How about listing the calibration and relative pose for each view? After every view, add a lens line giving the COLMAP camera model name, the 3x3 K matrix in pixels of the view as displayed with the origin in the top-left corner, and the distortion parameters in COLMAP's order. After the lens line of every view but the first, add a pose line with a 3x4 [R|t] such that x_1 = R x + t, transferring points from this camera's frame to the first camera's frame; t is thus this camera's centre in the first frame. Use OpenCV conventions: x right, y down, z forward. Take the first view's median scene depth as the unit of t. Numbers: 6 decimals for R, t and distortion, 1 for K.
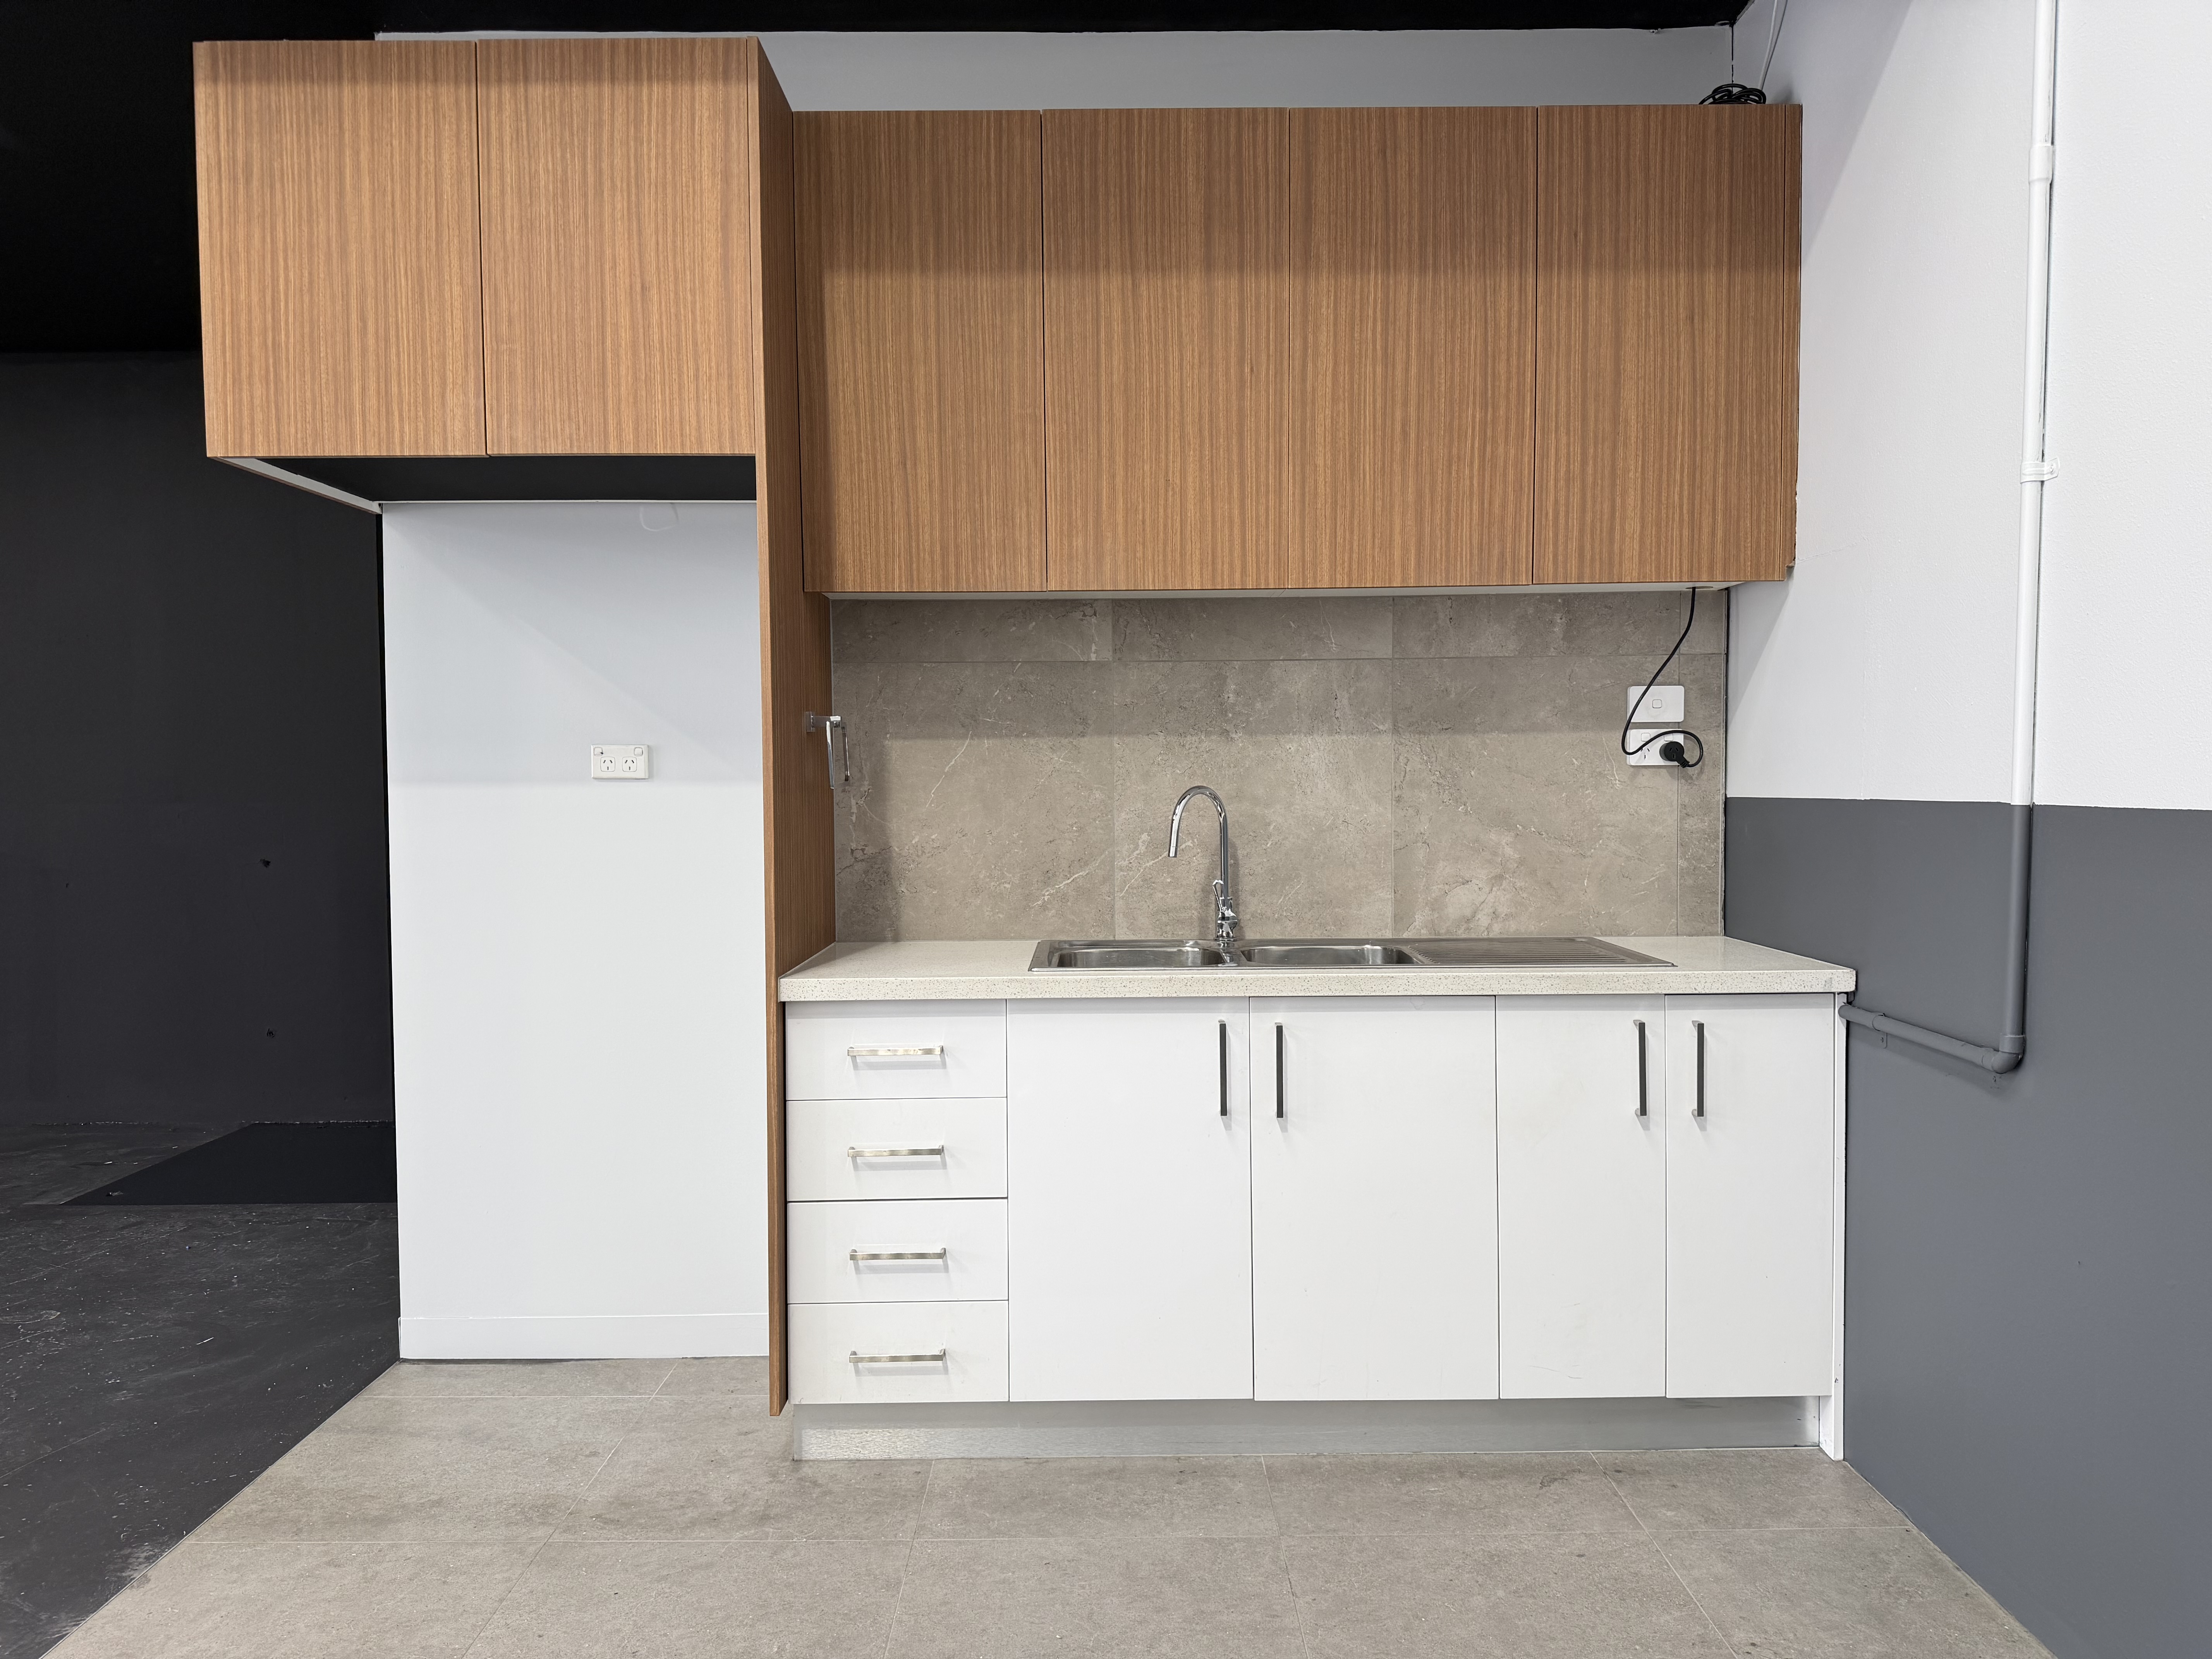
lens RADIAL K [[1553.3, 0, 1106.0], [0, 1553.3, 829.5], [0, 0, 1]] dist [0.129029, -0.146684]
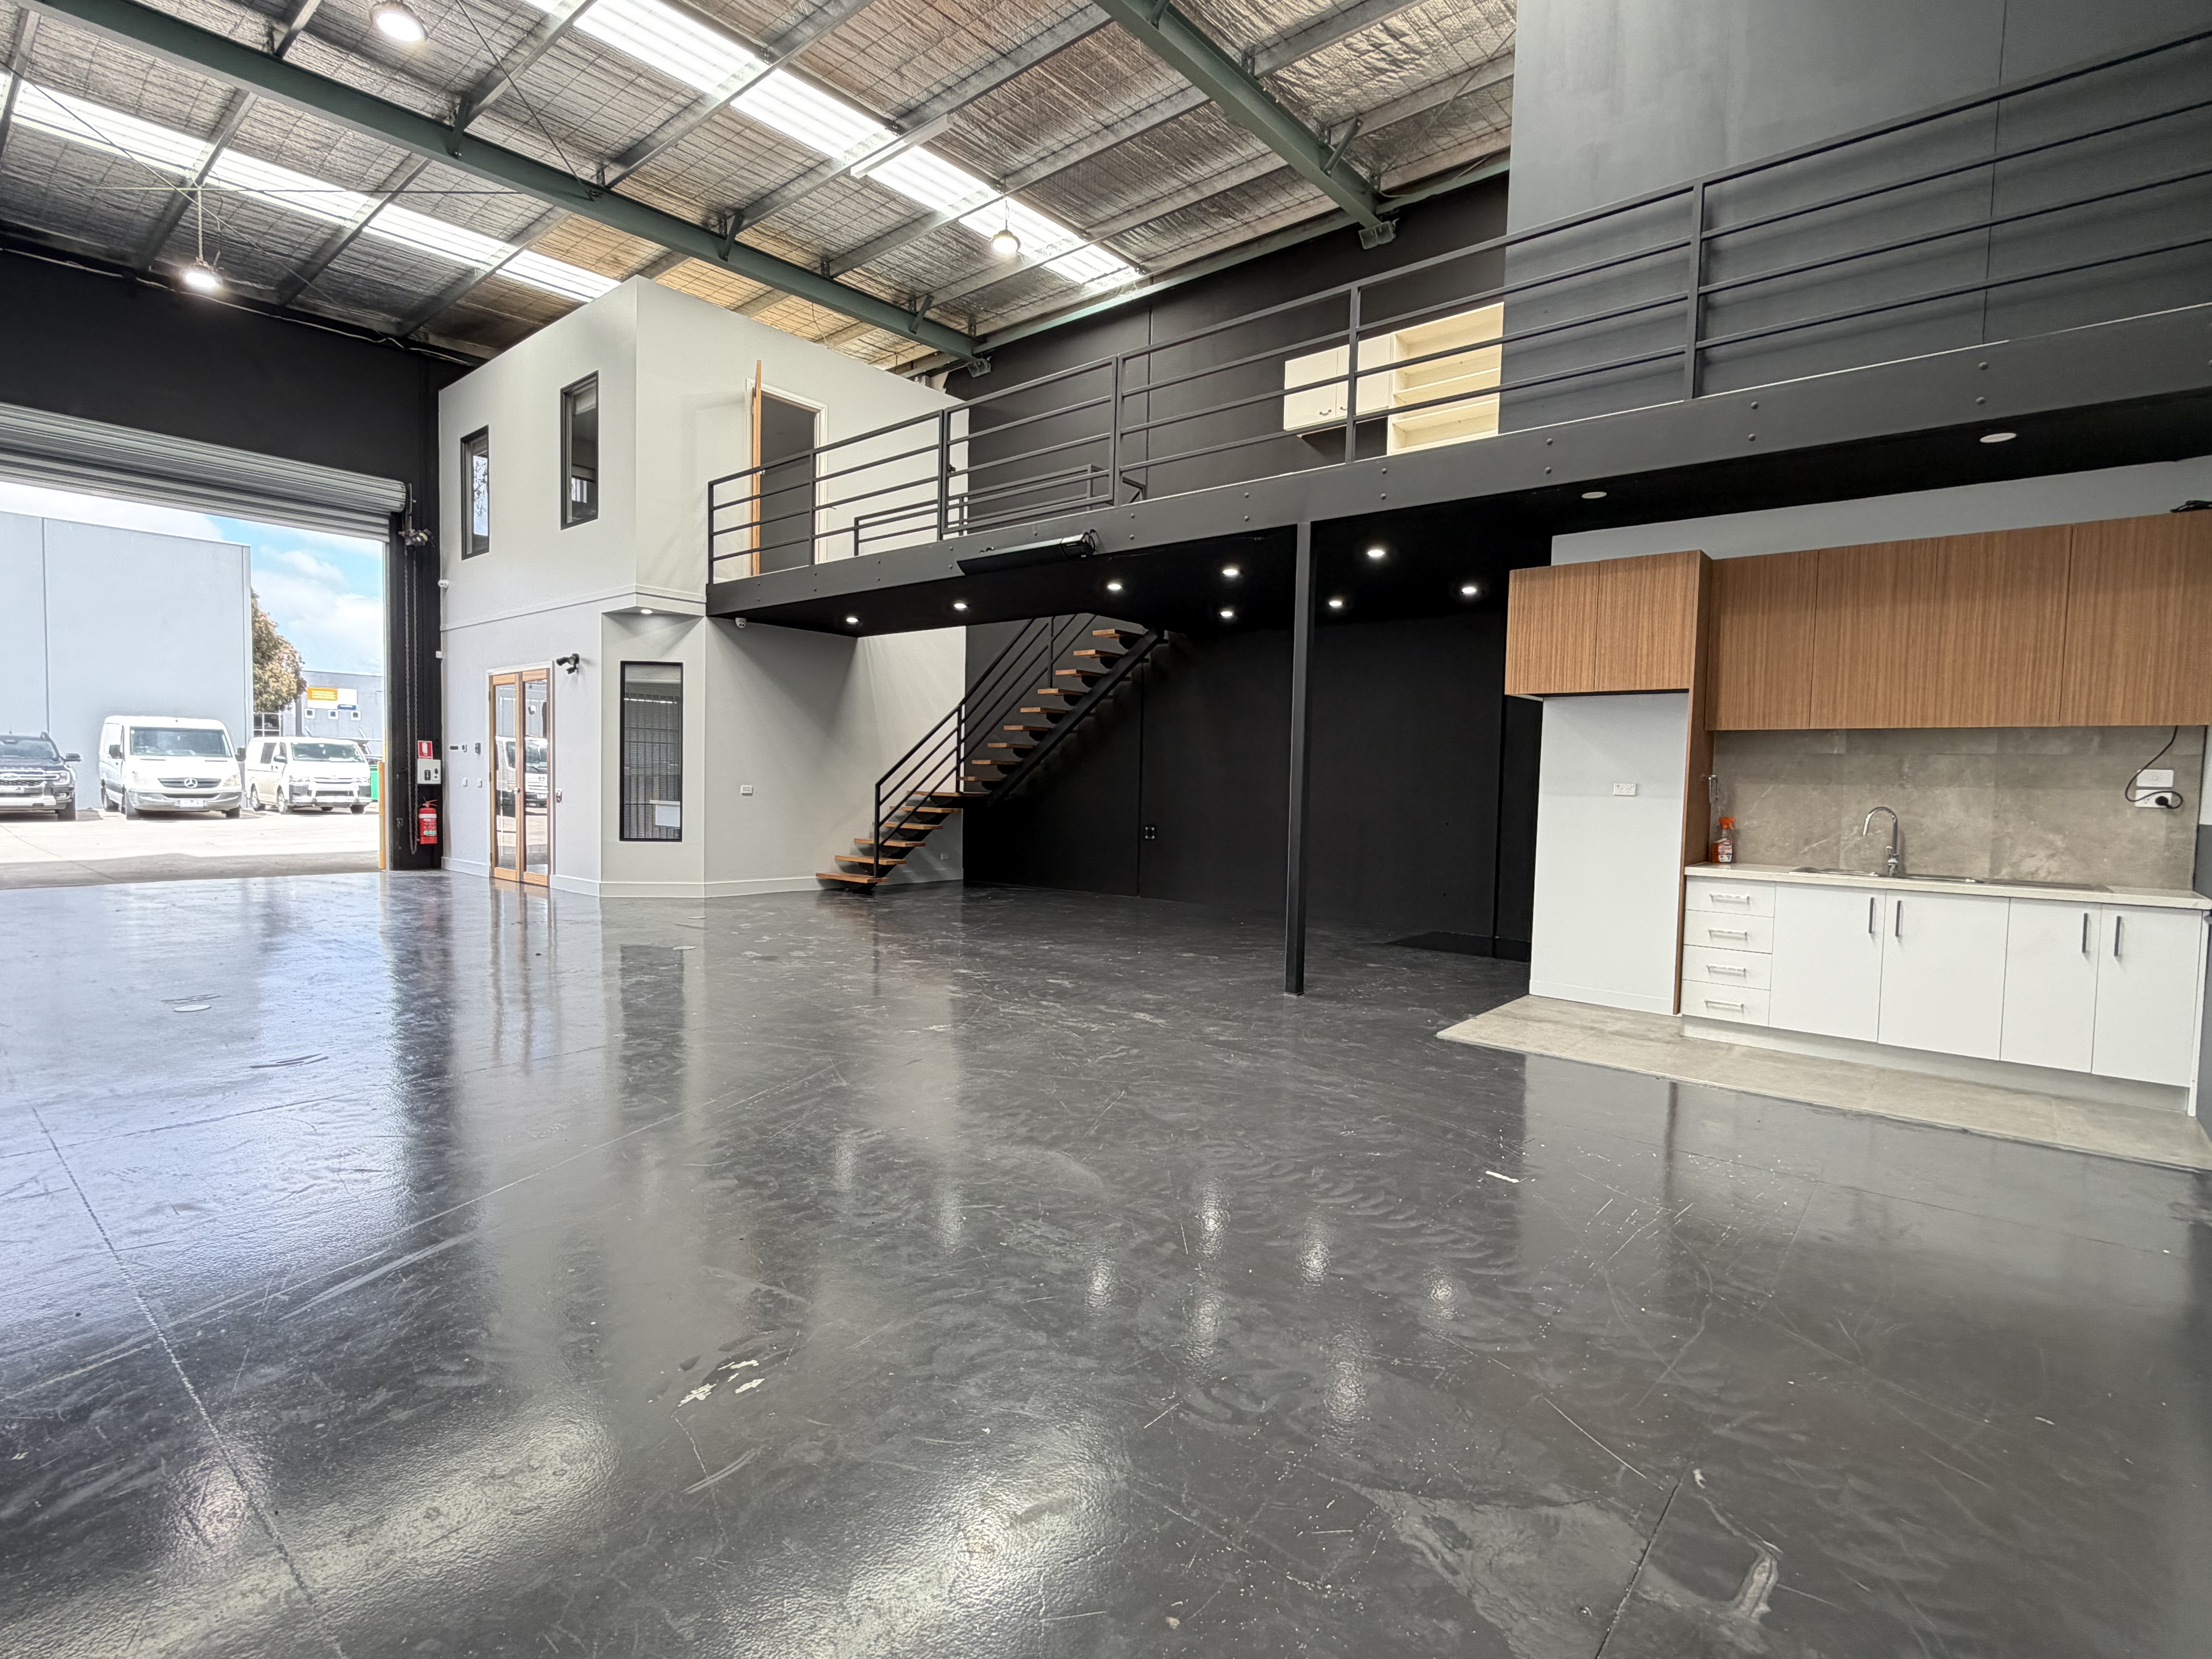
lens RADIAL K [[1056.7, 0, 1106.0], [0, 1056.7, 829.5], [0, 0, 1]] dist [0.001558, -0.000312]
pose [[0.766181, 0.057687, -0.640031, 0.191547], [-0.051171, 0.998277, 0.028719, 0.021356], [0.640585, 0.010747, 0.767812, -1.044125]]
